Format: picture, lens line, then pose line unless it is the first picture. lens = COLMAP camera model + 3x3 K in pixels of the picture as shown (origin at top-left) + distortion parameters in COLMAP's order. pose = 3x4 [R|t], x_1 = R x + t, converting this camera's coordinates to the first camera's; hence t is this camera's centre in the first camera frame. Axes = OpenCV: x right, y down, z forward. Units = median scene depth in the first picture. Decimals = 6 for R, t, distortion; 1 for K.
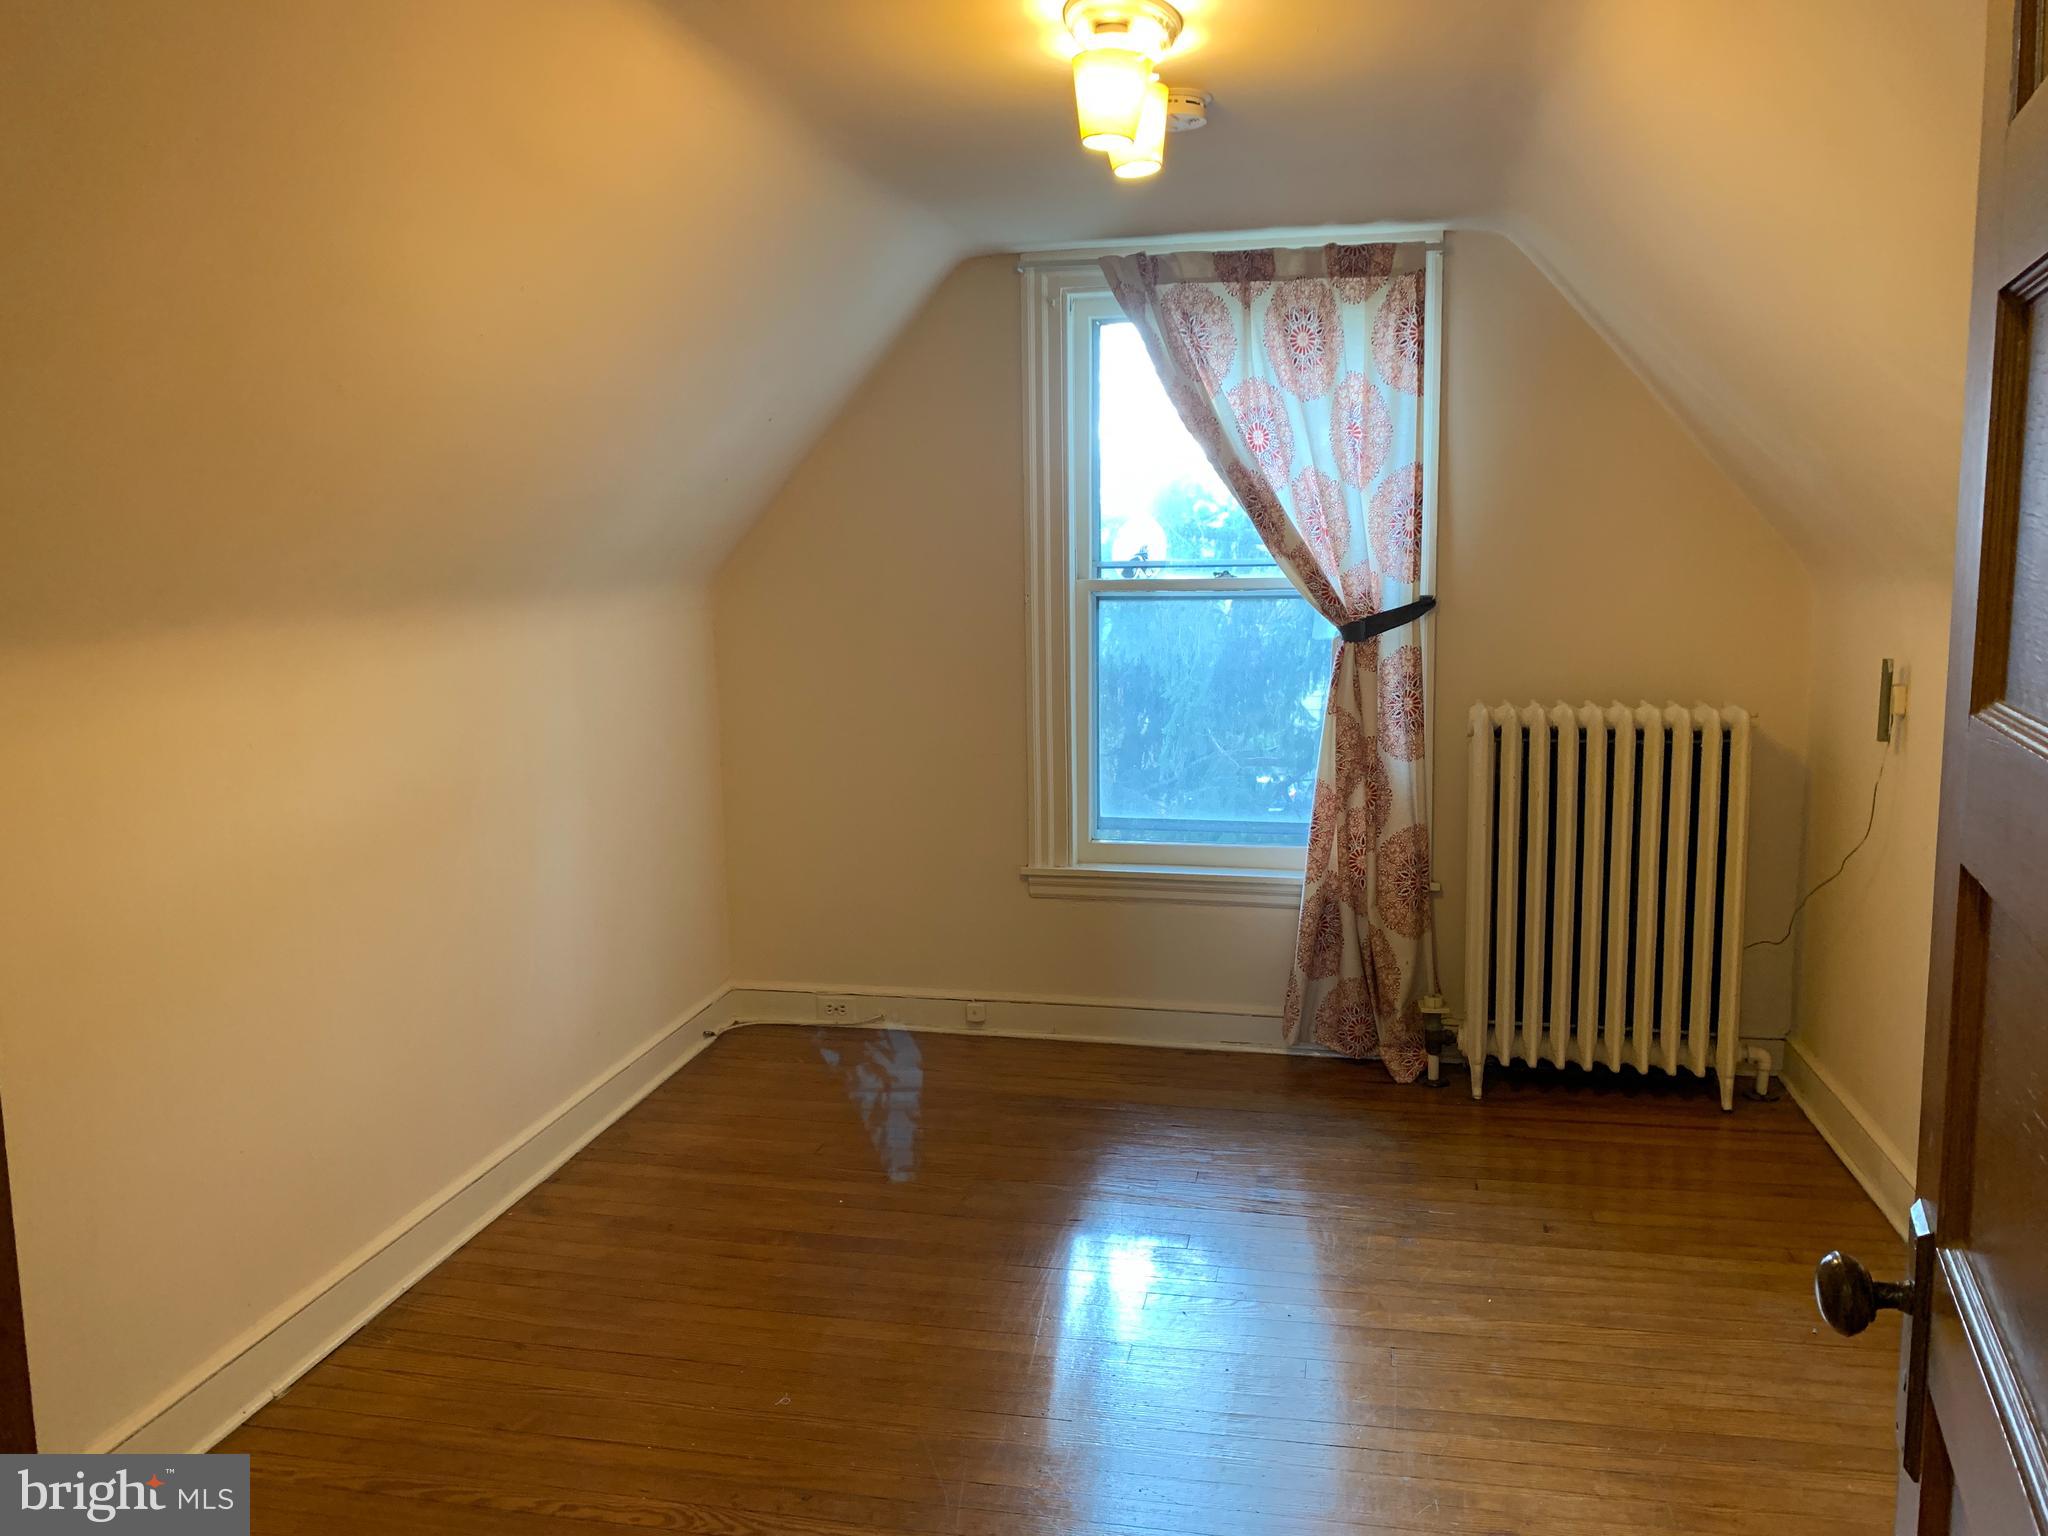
lens RADIAL K [[1549.4, 0, 1015.2], [0, 1549.4, 762.3], [0, 0, 1]] dist [0.043882, -0.060096]
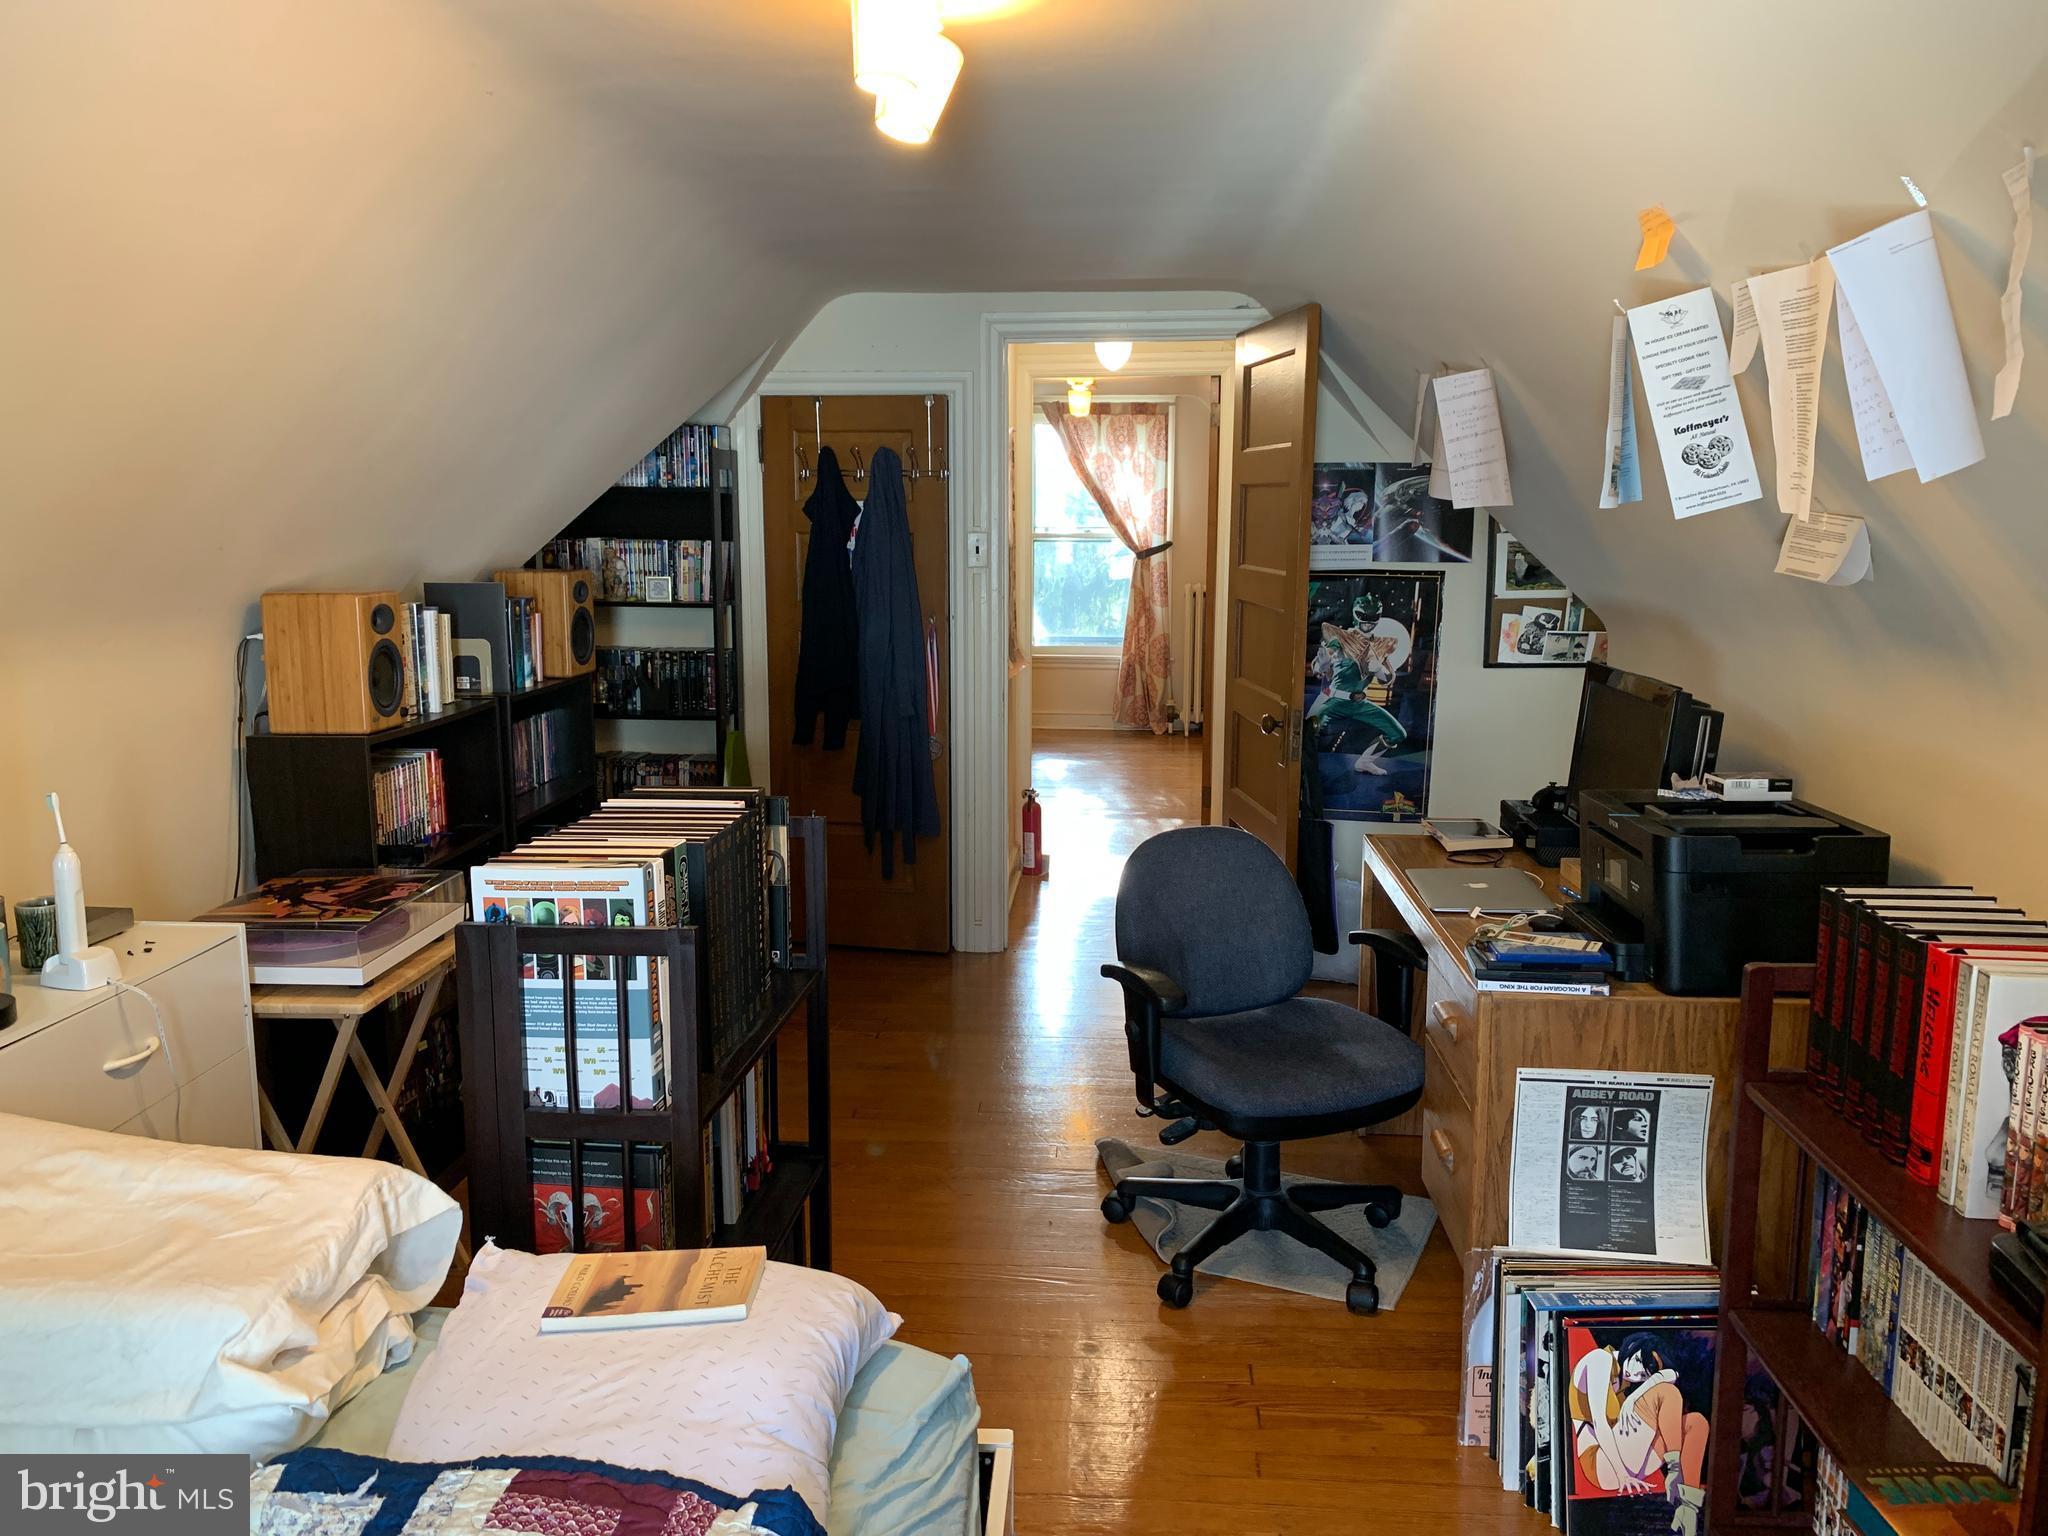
lens RADIAL K [[1549.4, 0, 1028.3], [0, 1549.4, 770.3], [0, 0, 1]] dist [0.043882, -0.060096]
pose [[0.988395, -0.006121, 0.151785, -0.345589], [0.000343, 0.999275, 0.038063, 0.167779], [-0.151908, -0.037569, 0.987680, -1.466558]]
